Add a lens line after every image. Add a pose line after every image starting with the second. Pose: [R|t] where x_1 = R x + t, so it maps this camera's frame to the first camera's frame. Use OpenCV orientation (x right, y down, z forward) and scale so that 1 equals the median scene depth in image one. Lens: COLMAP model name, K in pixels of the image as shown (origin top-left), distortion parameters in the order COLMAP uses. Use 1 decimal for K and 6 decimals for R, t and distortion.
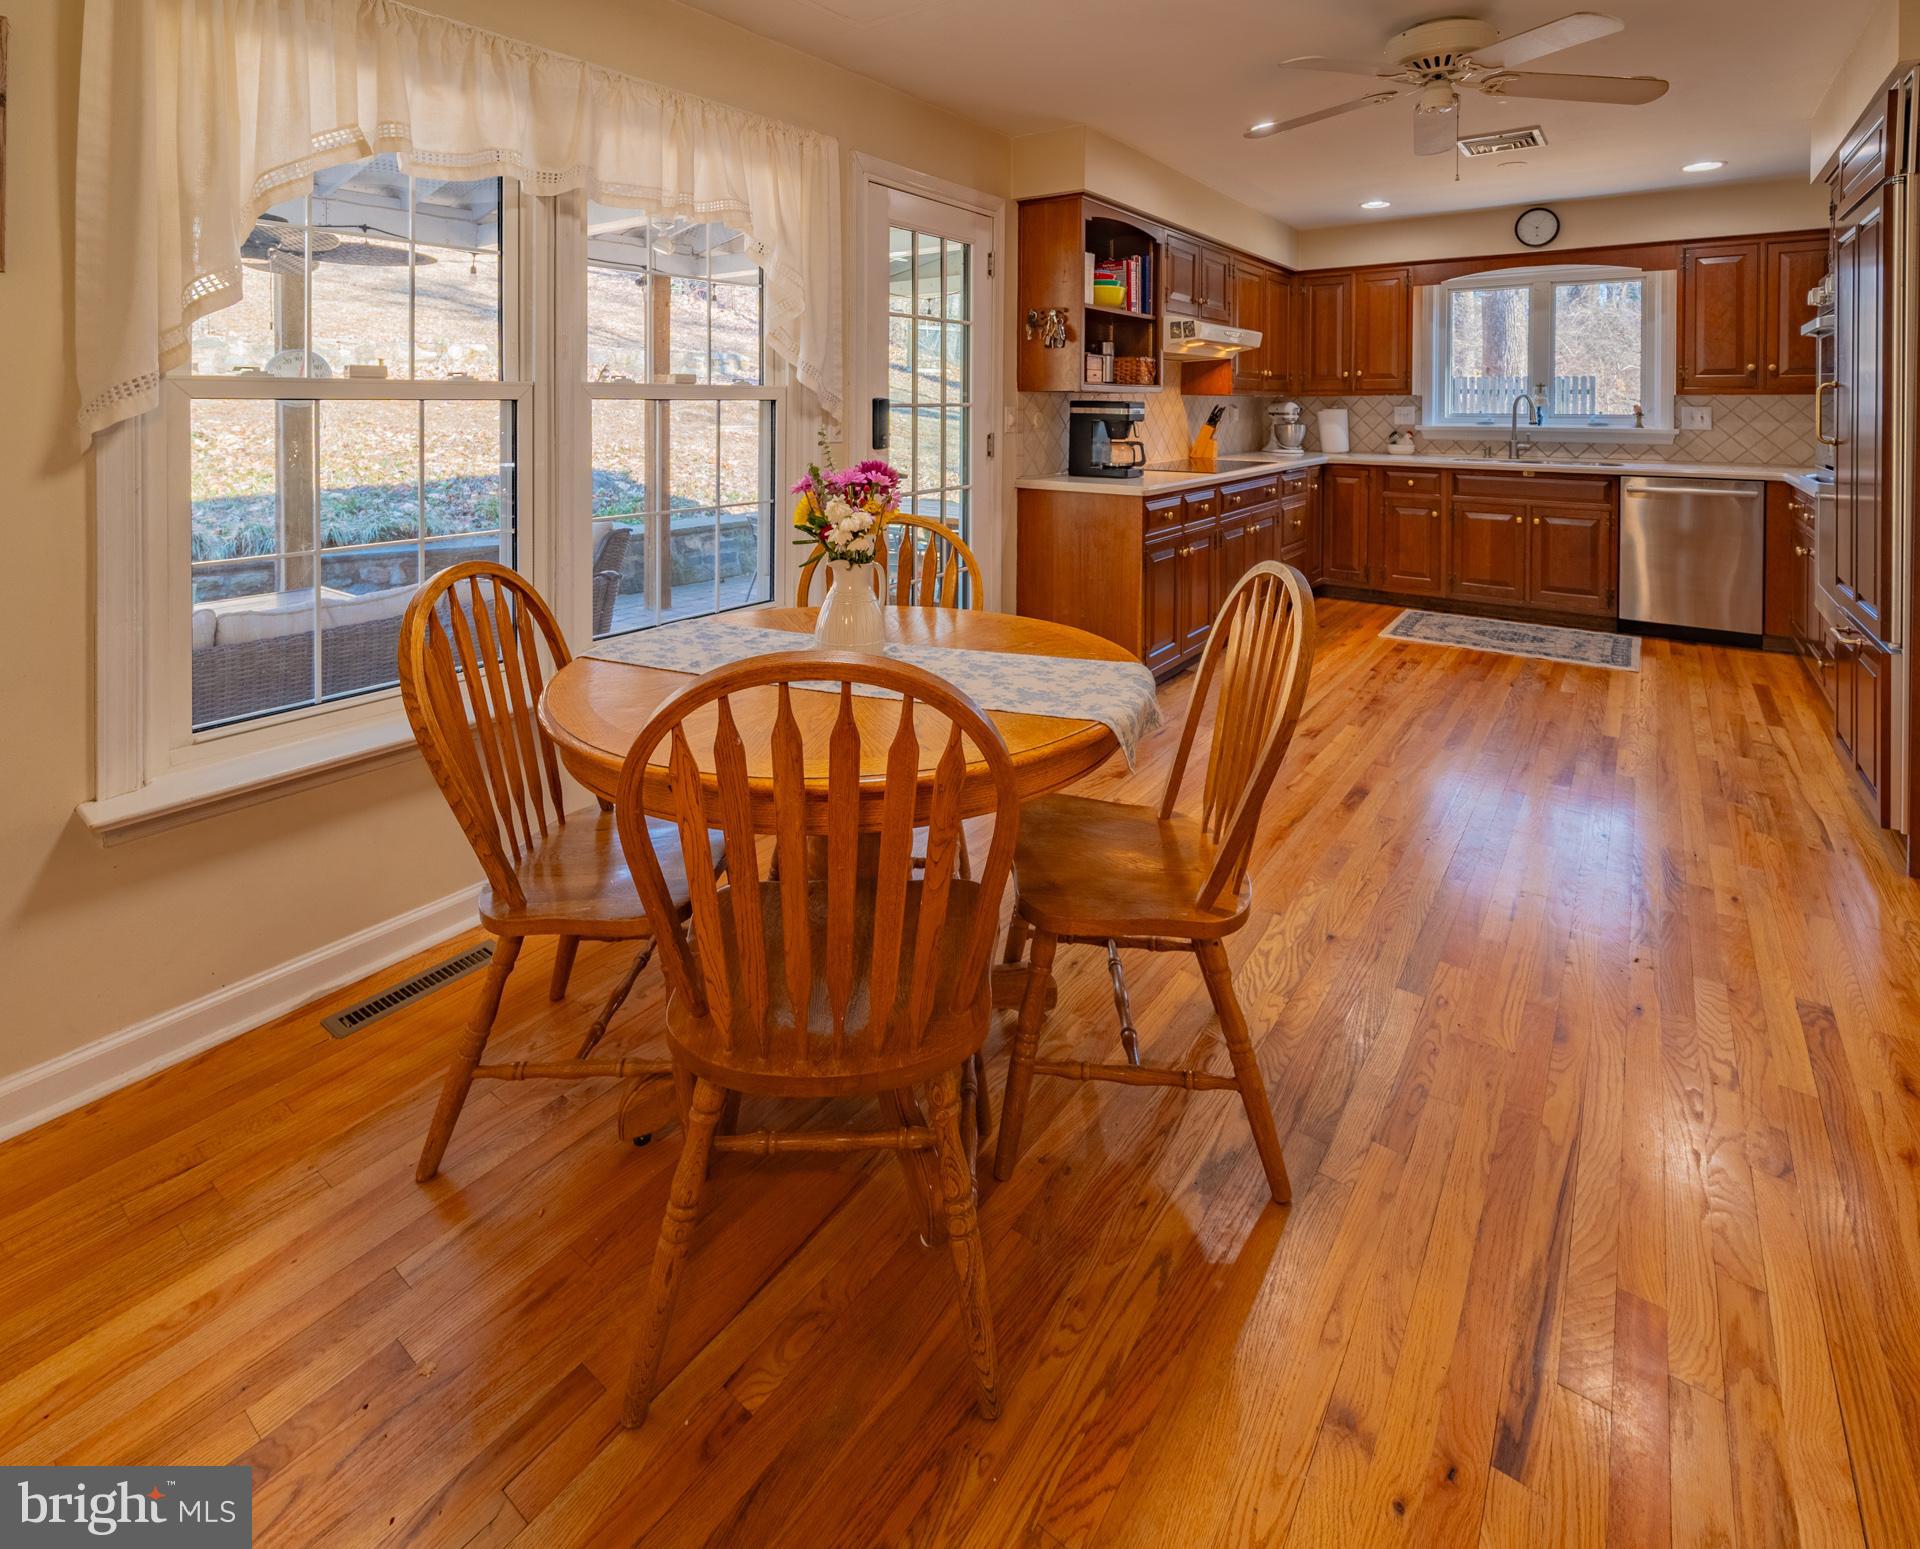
lens RADIAL K [[1022.1, 0, 959.2], [0, 1022.1, 449.5], [0, 0, 1]] dist [0.002371, 0.001221]
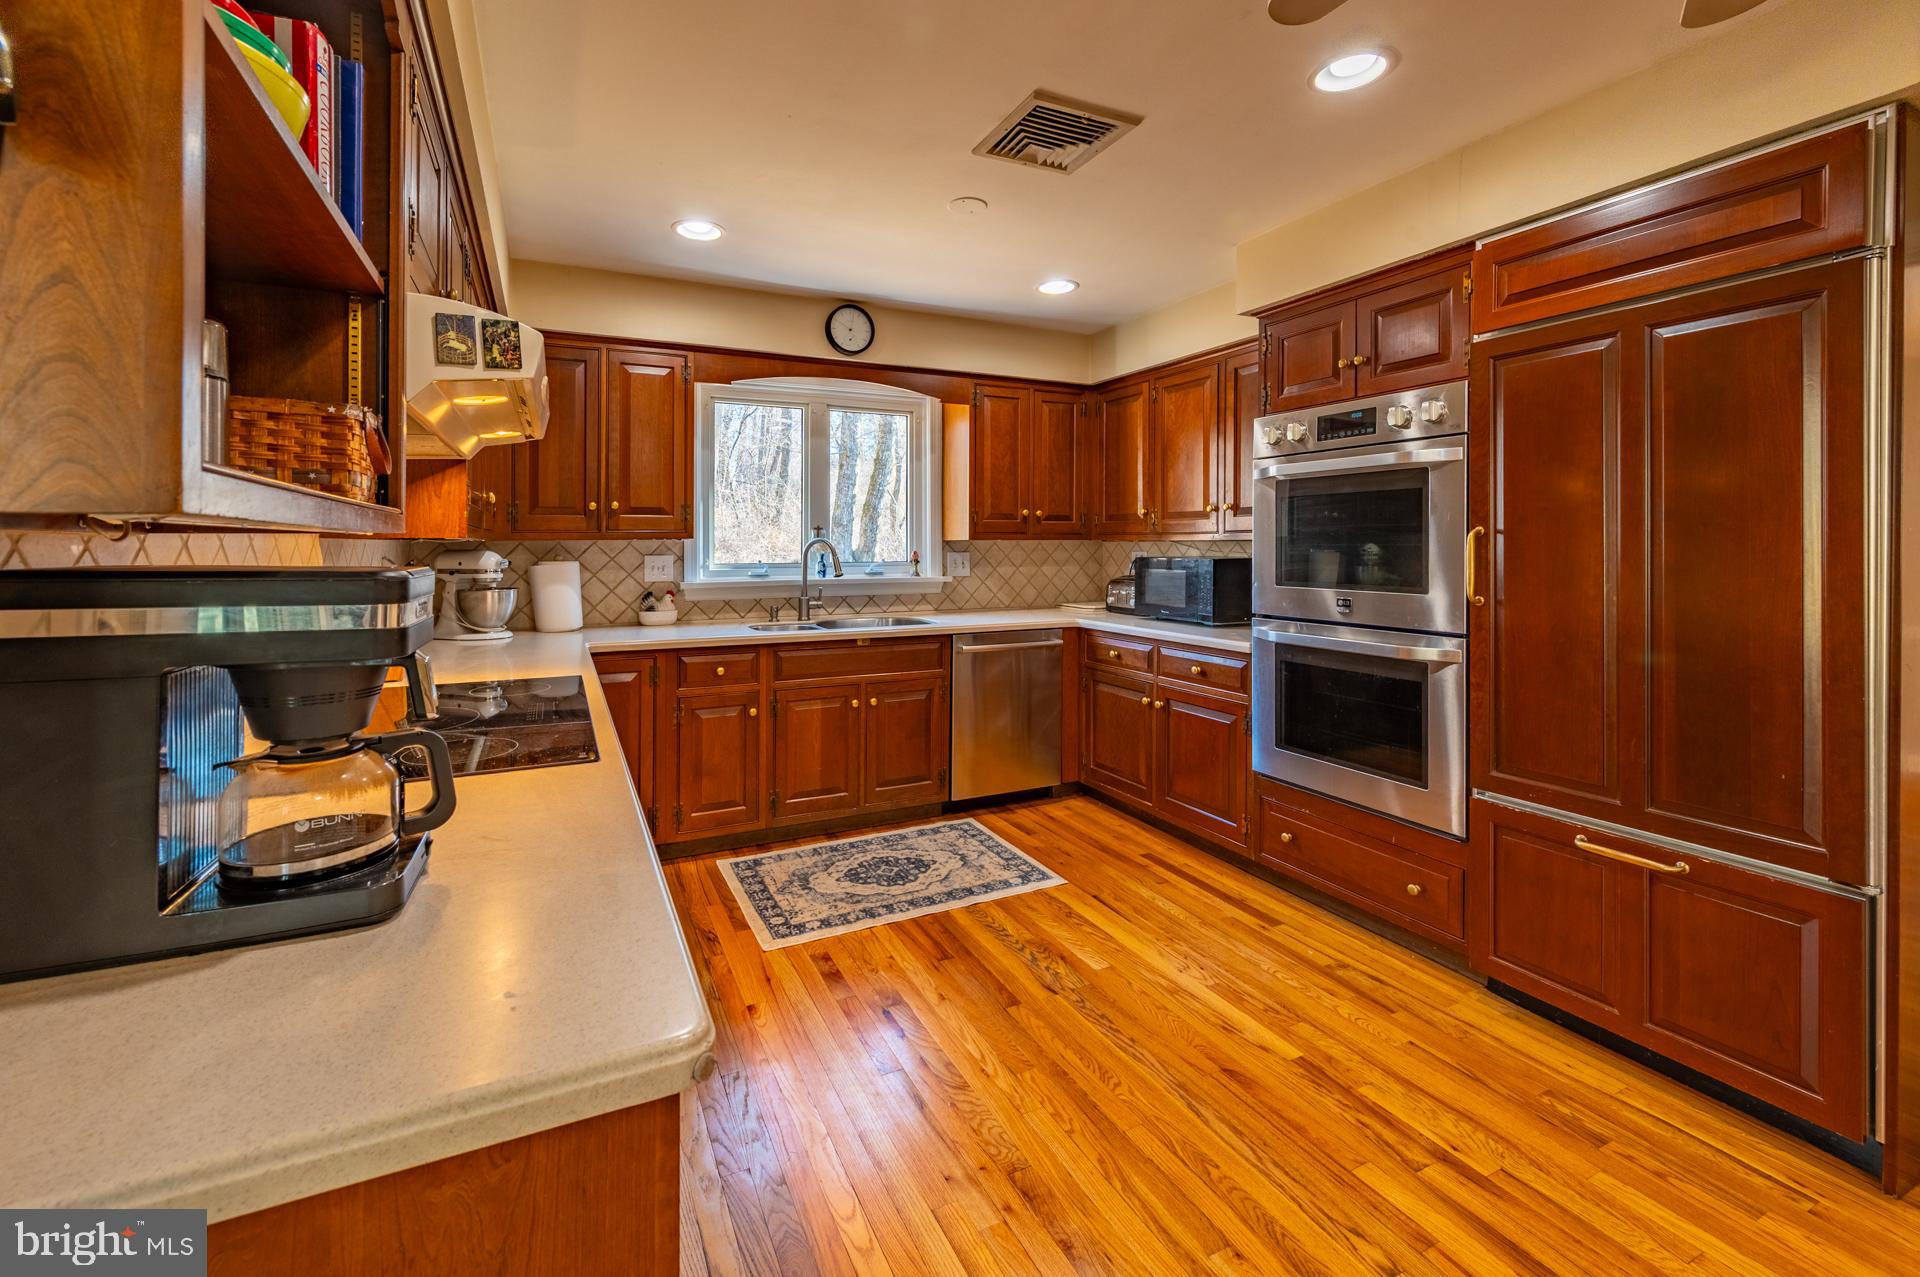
lens RADIAL K [[789.8, 0, 972.2], [0, 789.8, 576.3], [0, 0, 1]] dist [0.000705, 0.000019]
pose [[0.474722, -0.039517, 0.879248, 0.070394], [0.042329, 0.998861, 0.022039, -0.034531], [-0.879117, 0.026755, 0.475854, 0.620400]]
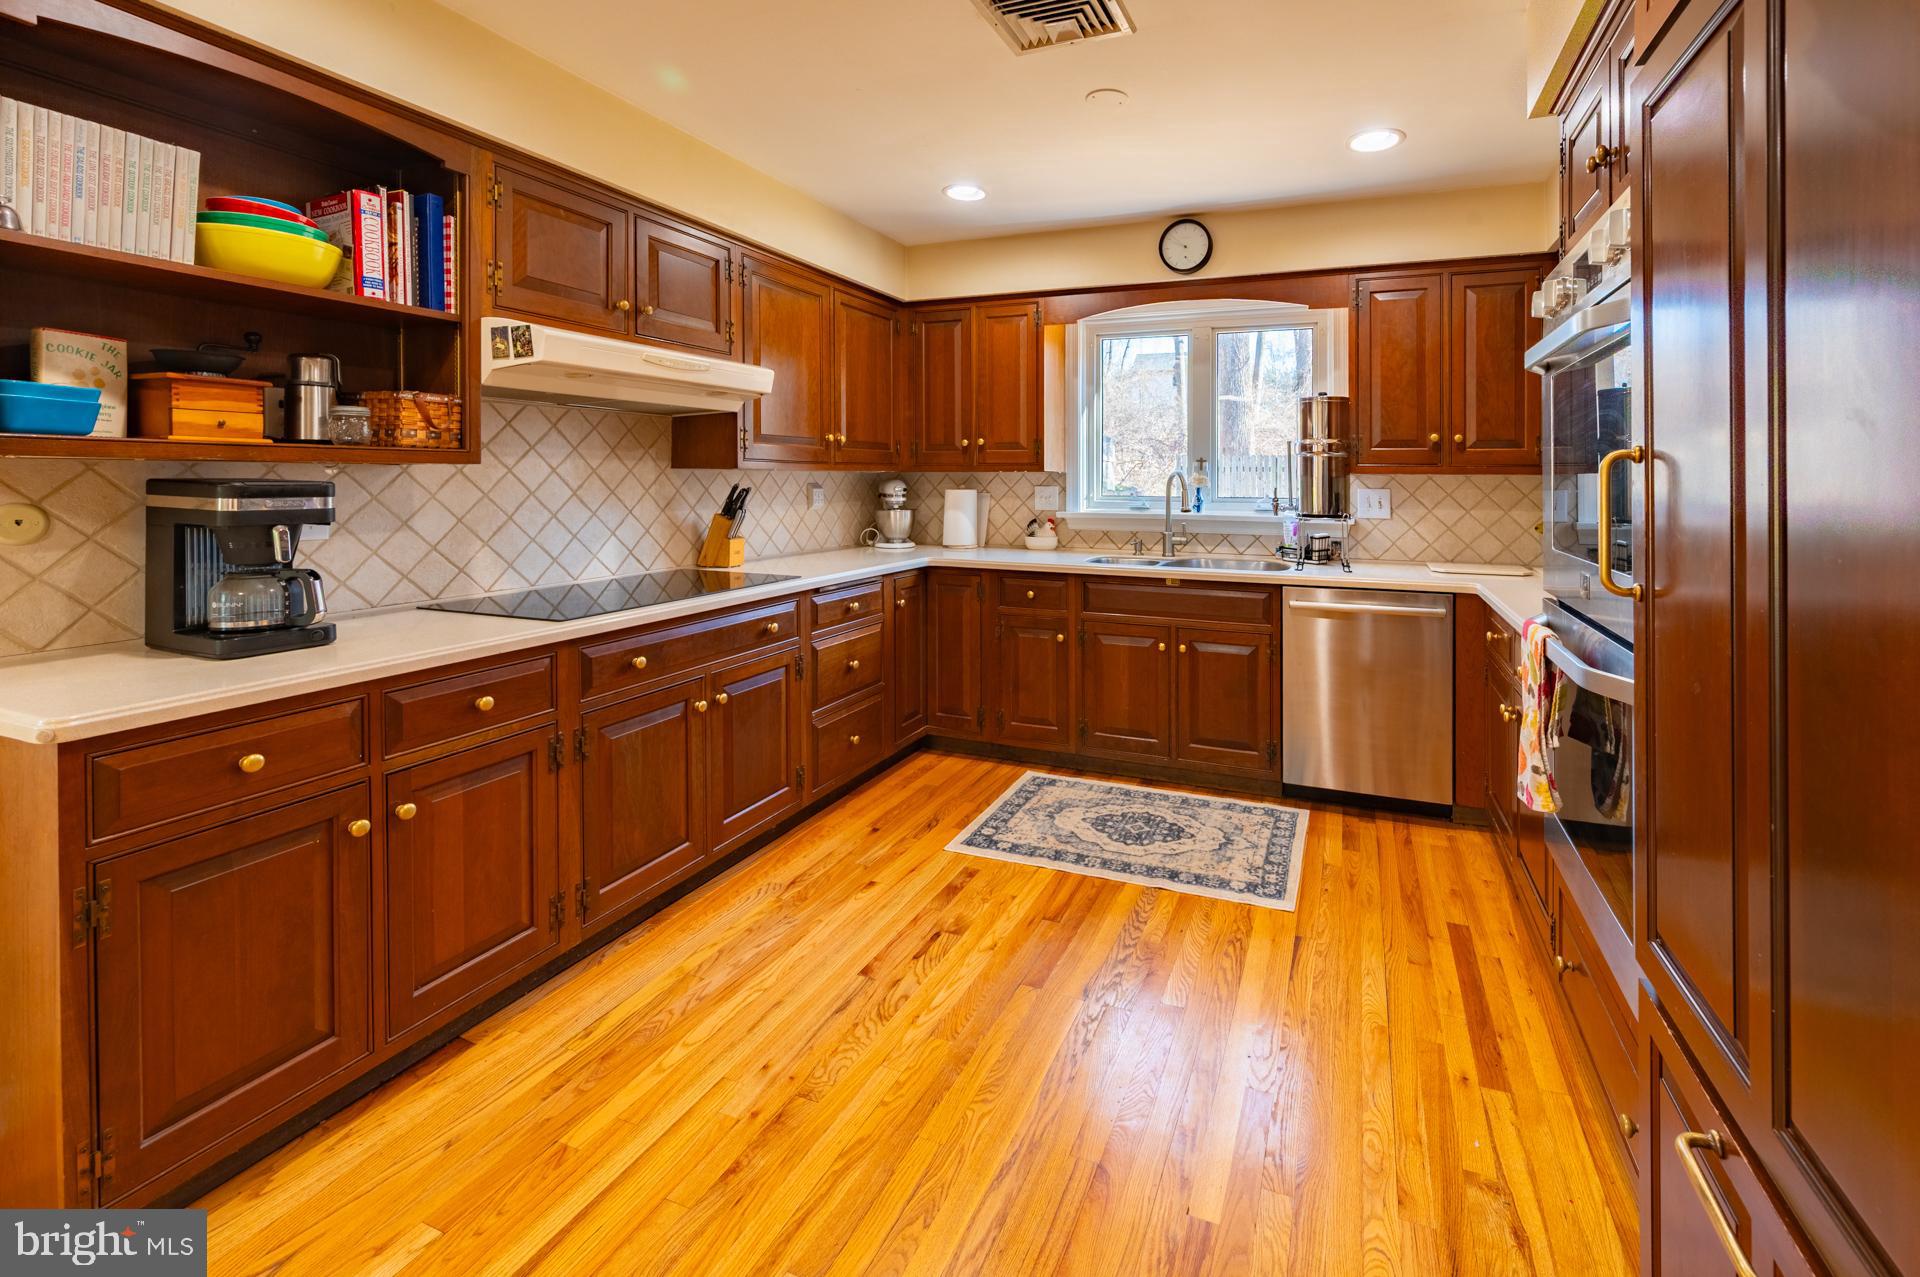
lens RADIAL K [[838.0, 0, 1081.6], [0, 838.0, 508.5], [0, 0, 1]] dist [0.000248, 0.000163]
pose [[0.962170, -0.004948, 0.272405, 0.323908], [0.006825, 0.999959, -0.005941, -0.024288], [-0.272365, 0.007575, 0.962164, 0.435317]]
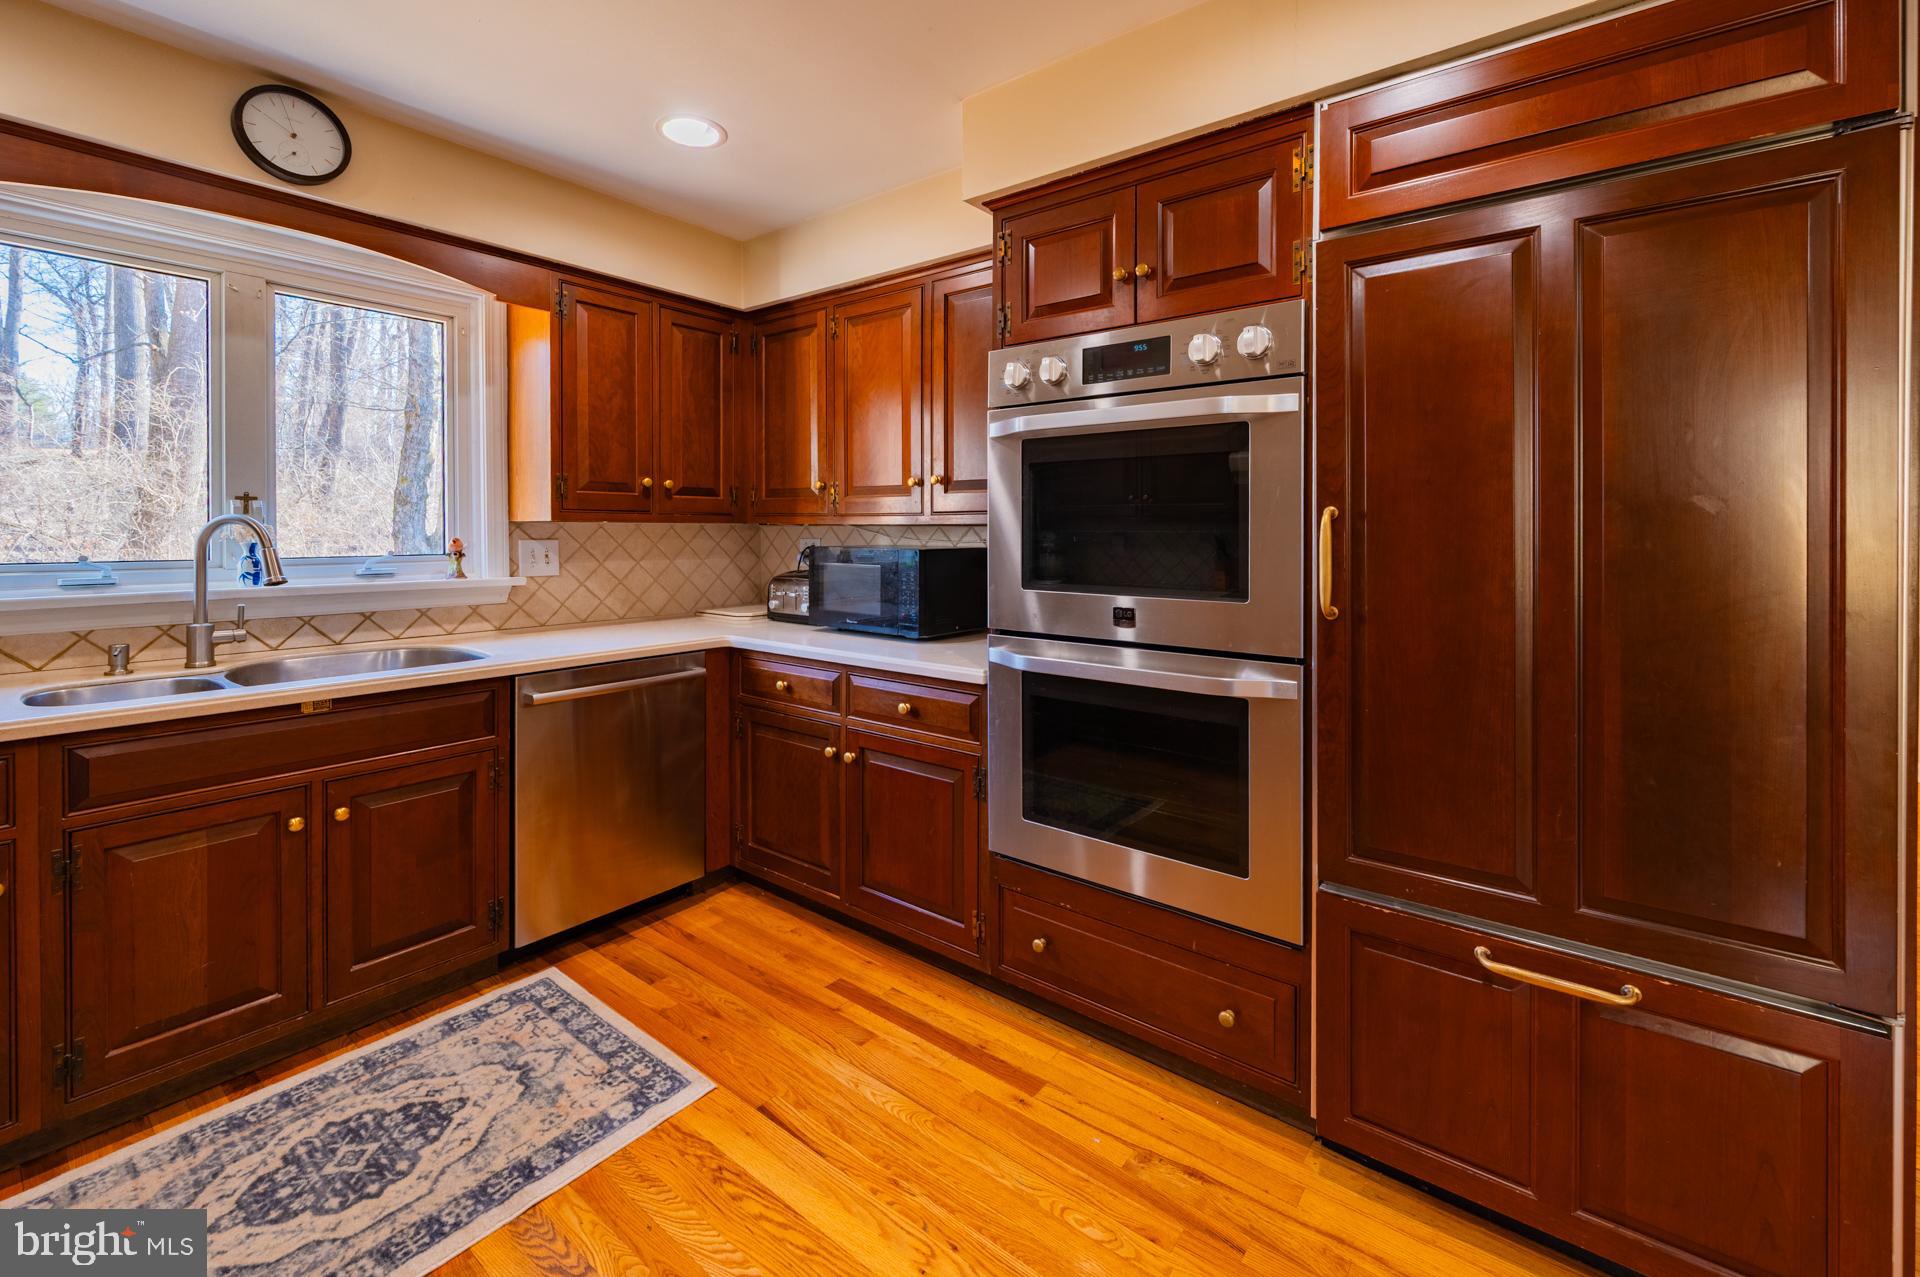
lens RADIAL K [[776.1, 0, 972.4], [0, 776.1, 547.4], [0, 0, 1]] dist [0.000322, -0.000150]
pose [[0.051393, -0.025106, 0.998363, 0.247732], [0.040550, 0.998912, 0.023032, -0.036642], [-0.997855, 0.039300, 0.052355, 0.689946]]
